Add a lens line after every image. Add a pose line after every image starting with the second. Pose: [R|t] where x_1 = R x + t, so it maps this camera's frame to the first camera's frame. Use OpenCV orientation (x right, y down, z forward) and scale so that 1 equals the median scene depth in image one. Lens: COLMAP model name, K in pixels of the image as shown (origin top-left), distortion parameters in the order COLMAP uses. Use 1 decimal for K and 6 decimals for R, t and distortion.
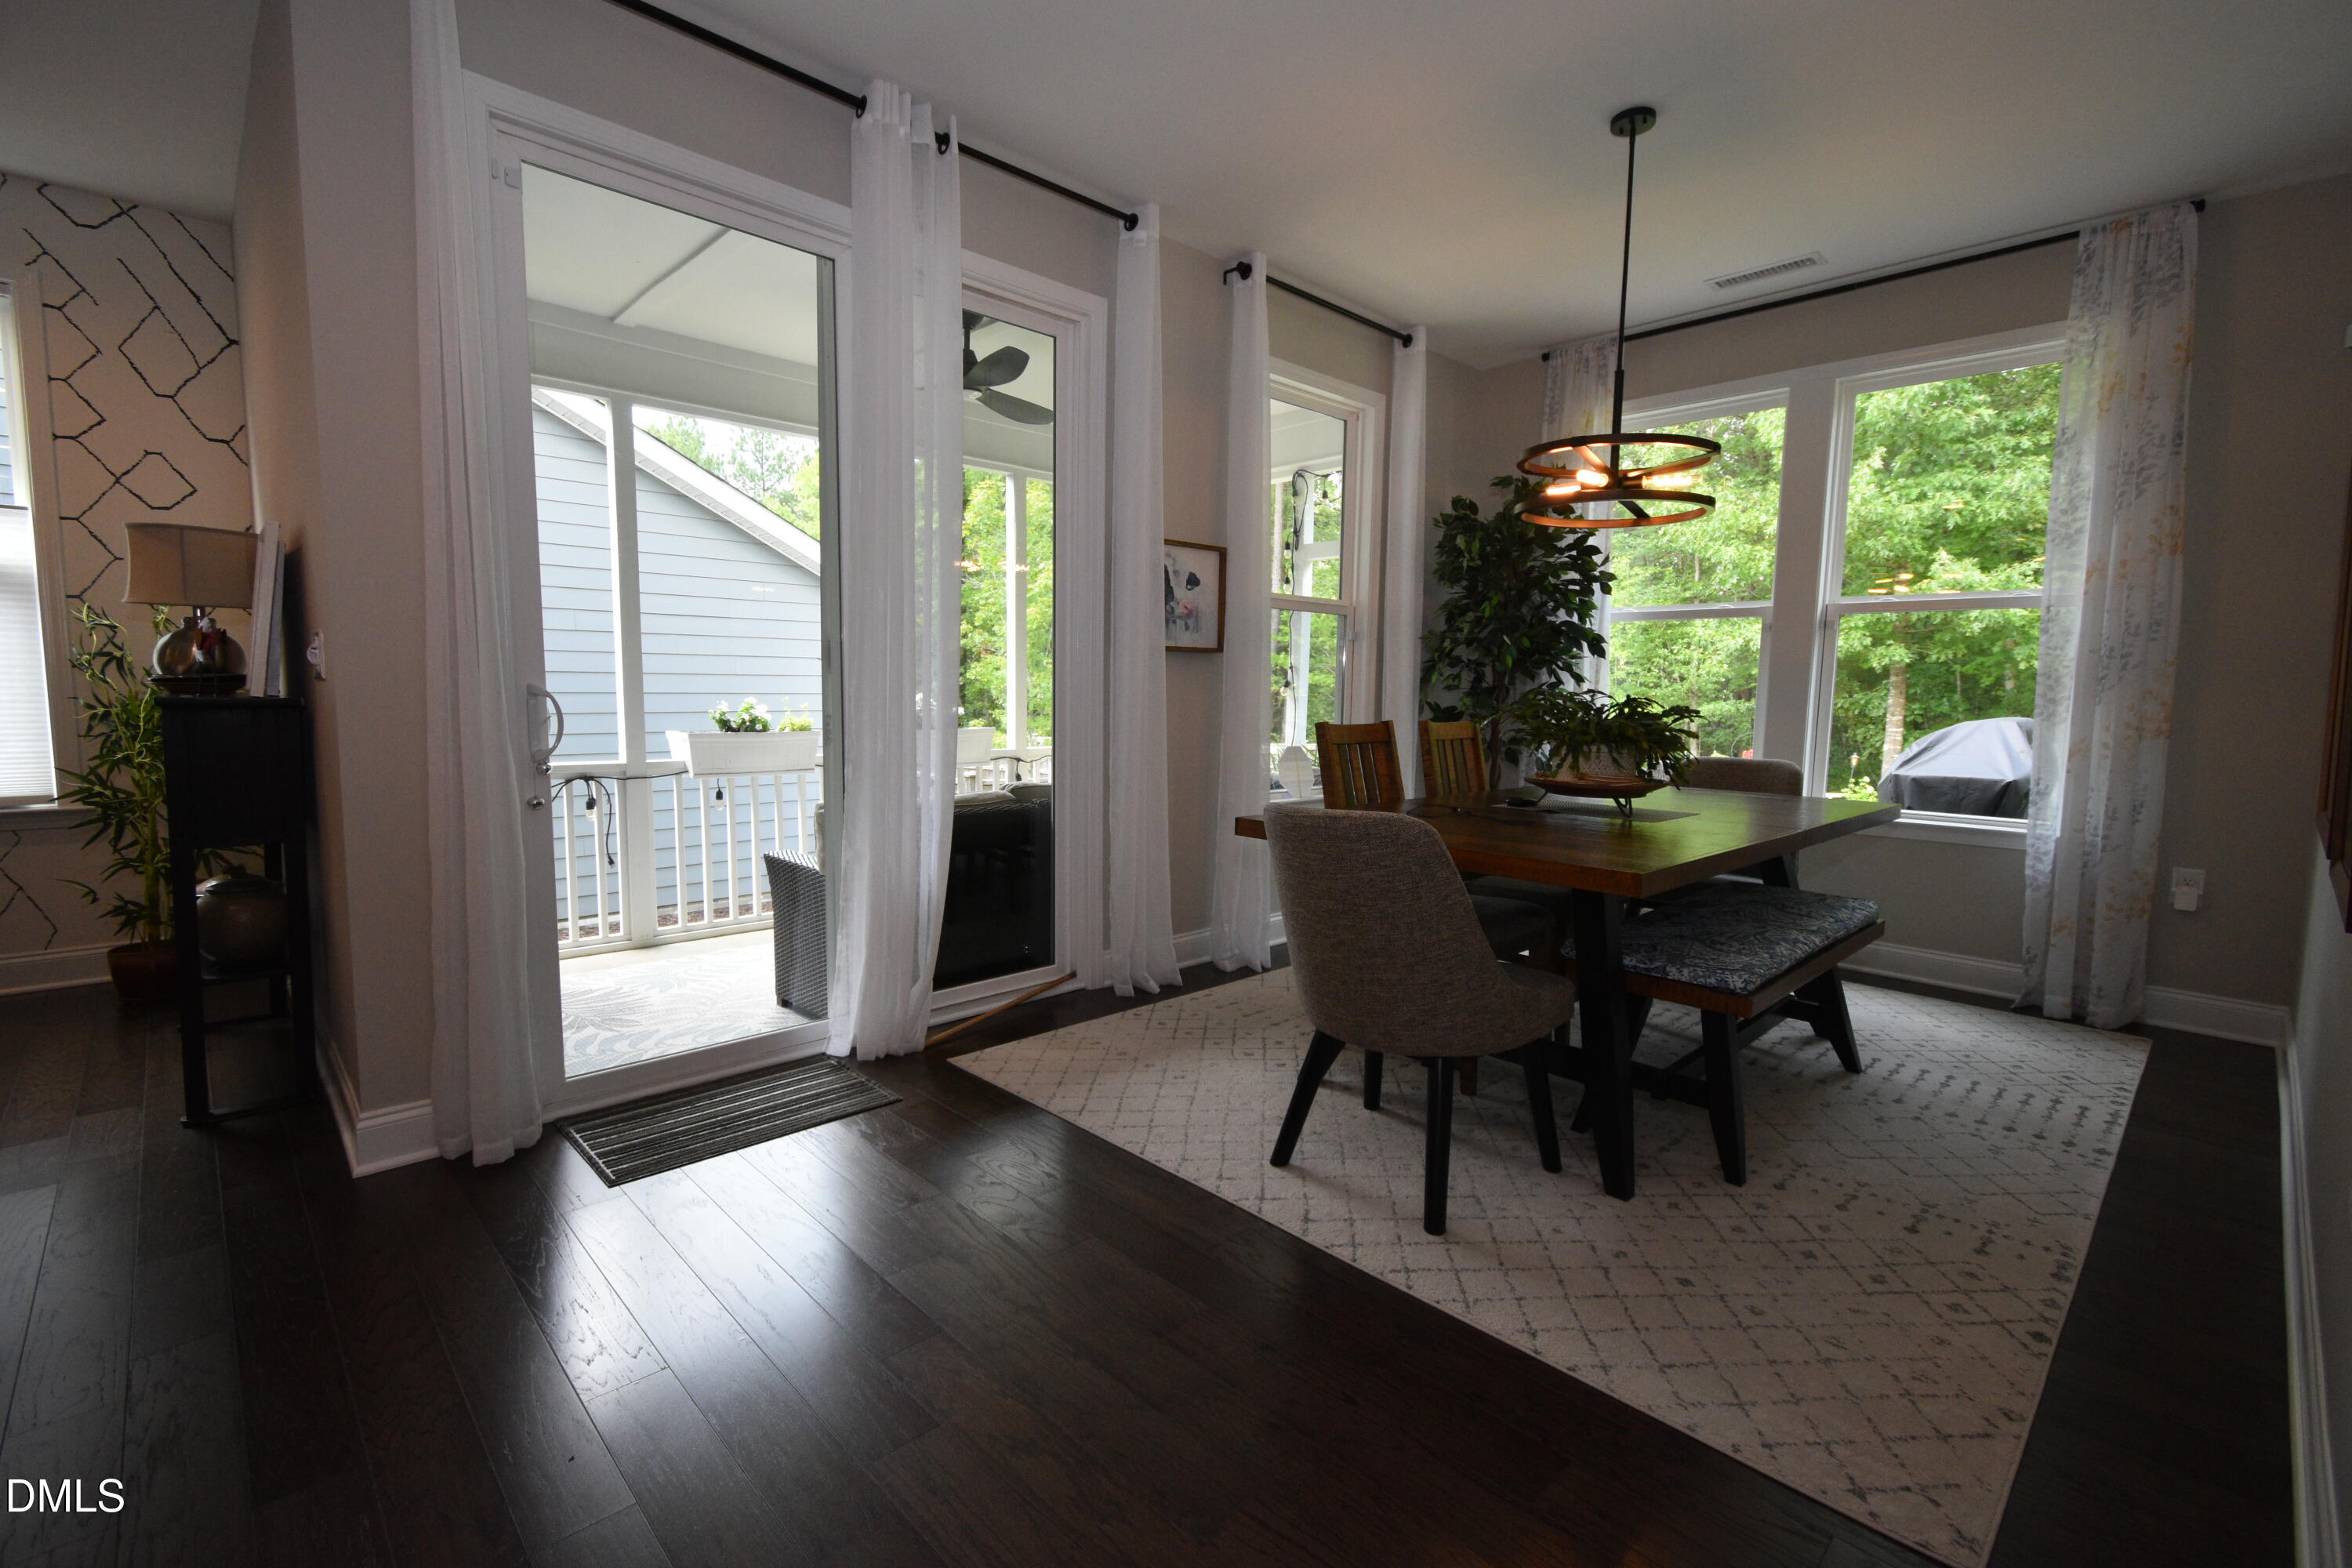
lens RADIAL K [[1035.2, 0, 1197.1], [0, 1035.2, 782.6], [0, 0, 1]] dist [0.010021, -0.003985]
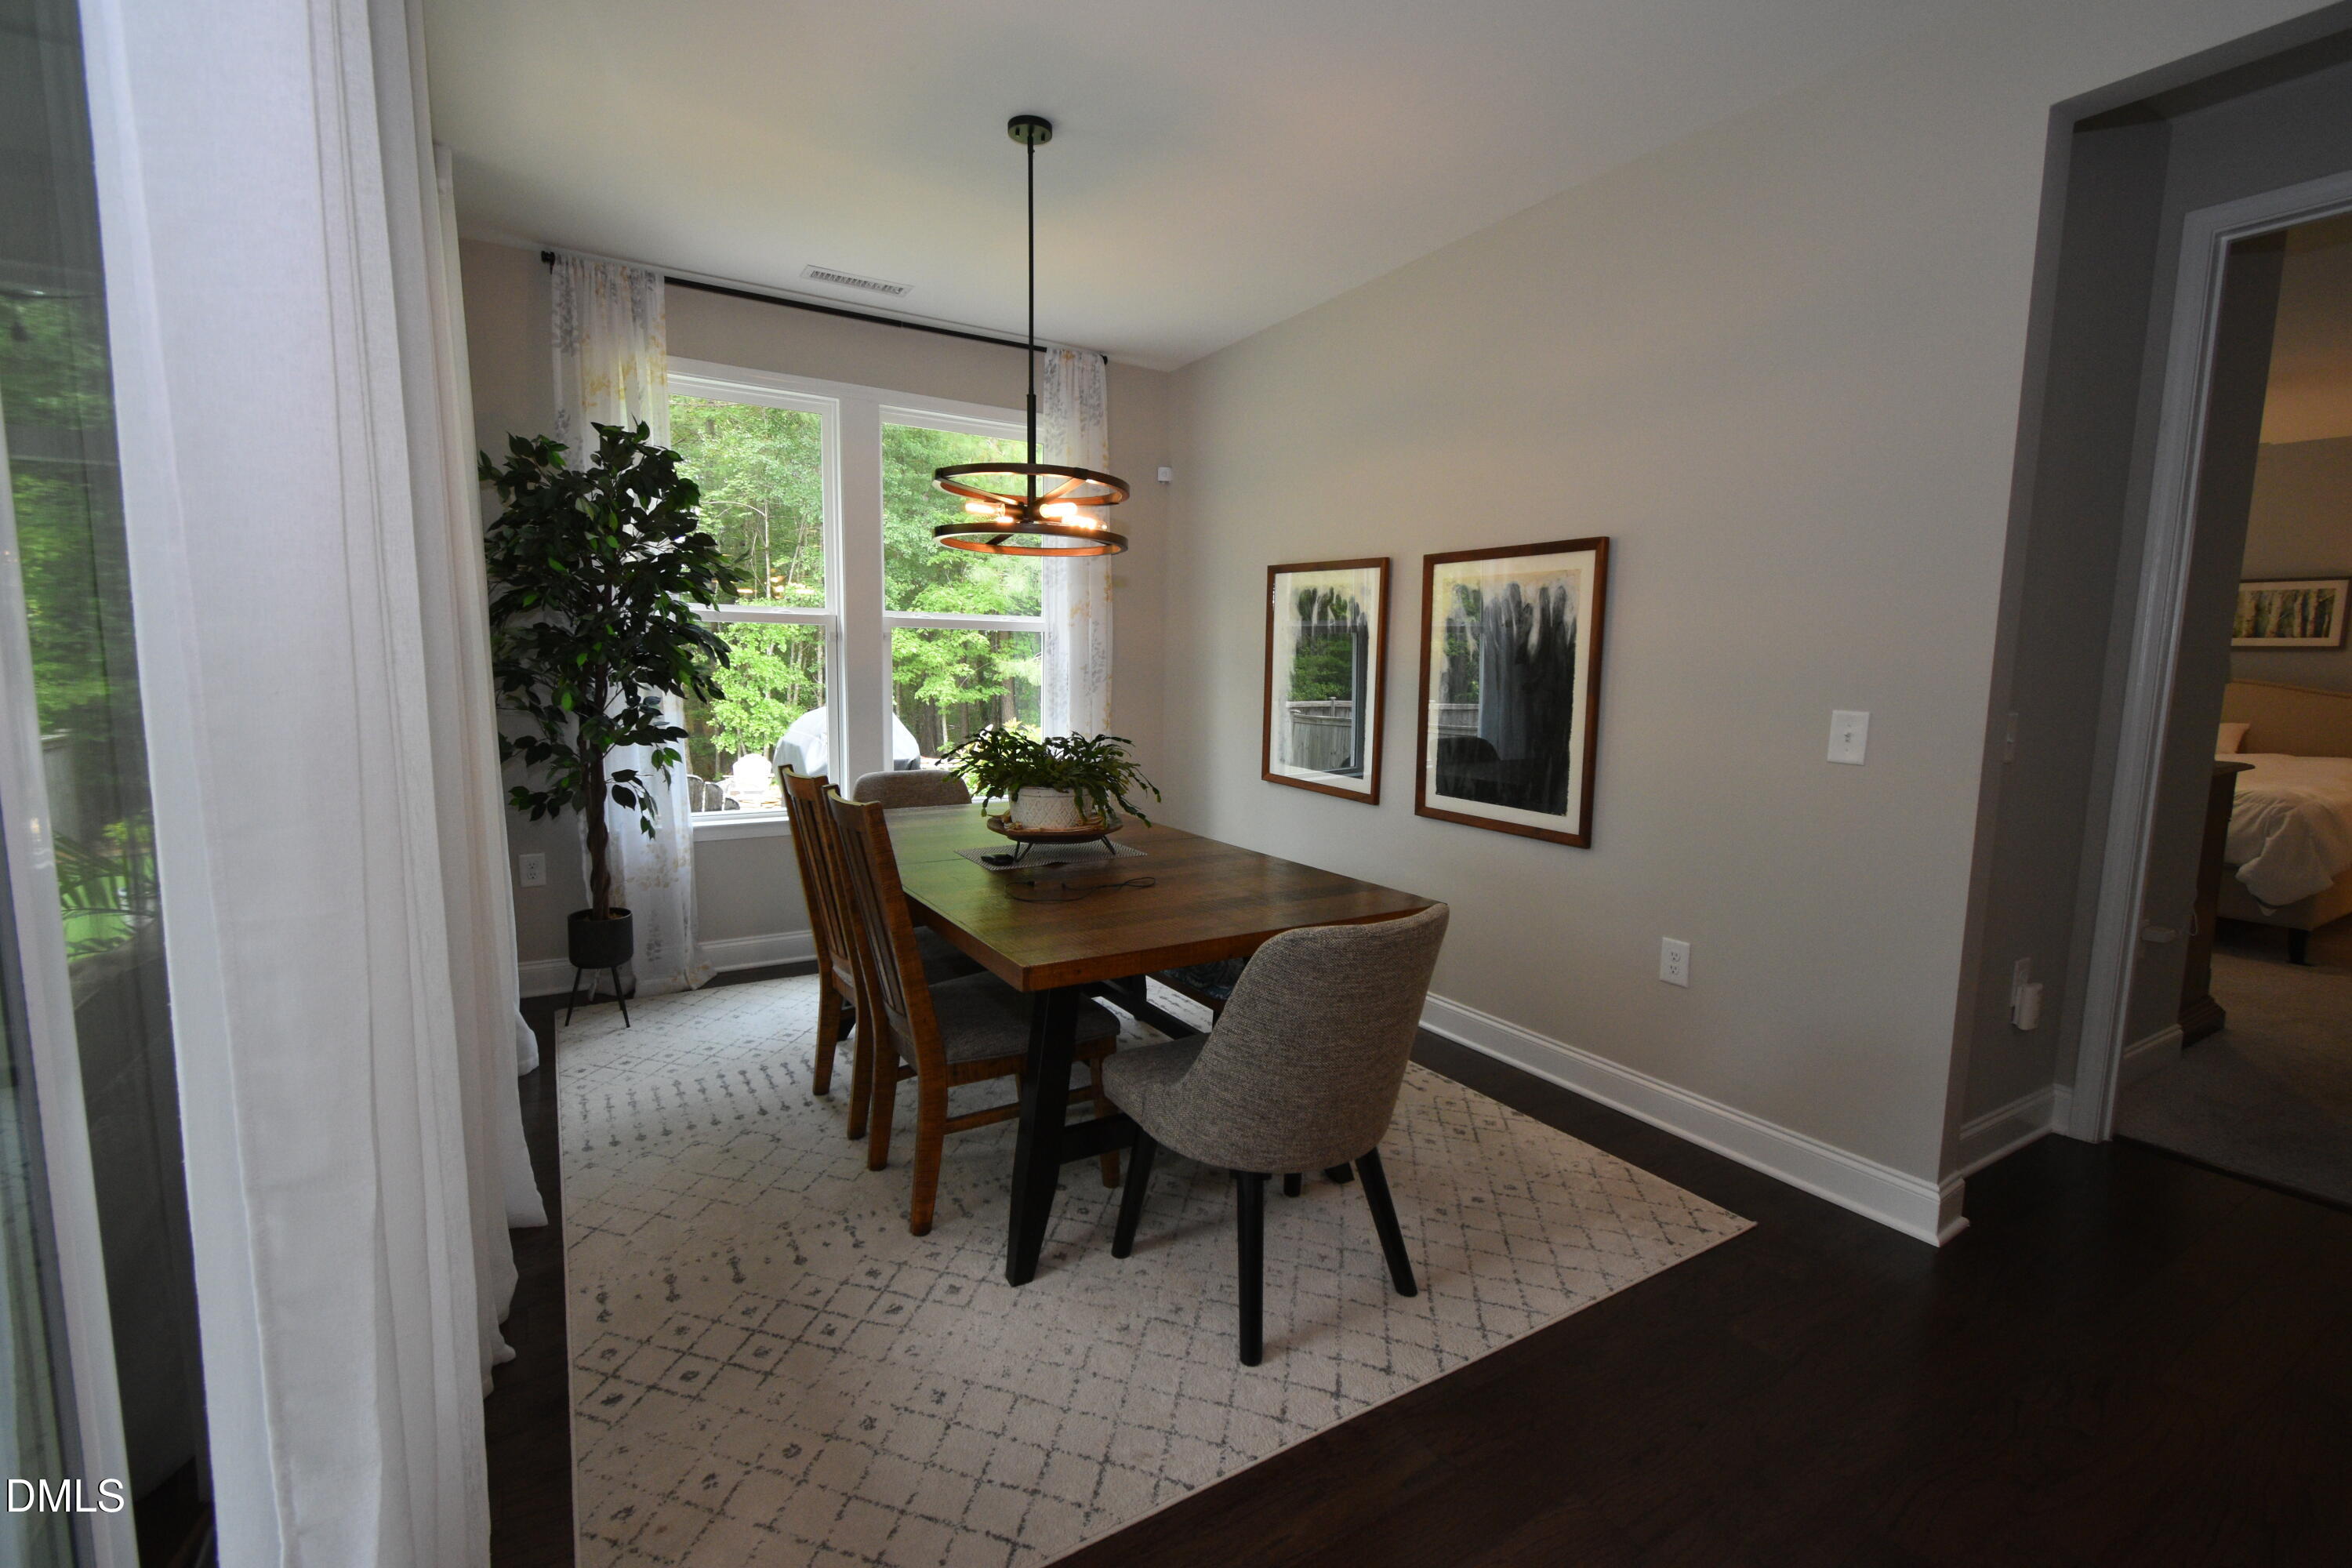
lens RADIAL K [[1035.2, 0, 1156.5], [0, 1035.2, 777.4], [0, 0, 1]] dist [0.010021, -0.003985]
pose [[0.234453, -0.120482, 0.964632, -0.583161], [0.079179, 0.991360, 0.104576, -0.151983], [-0.968898, 0.051860, 0.241967, 0.747620]]
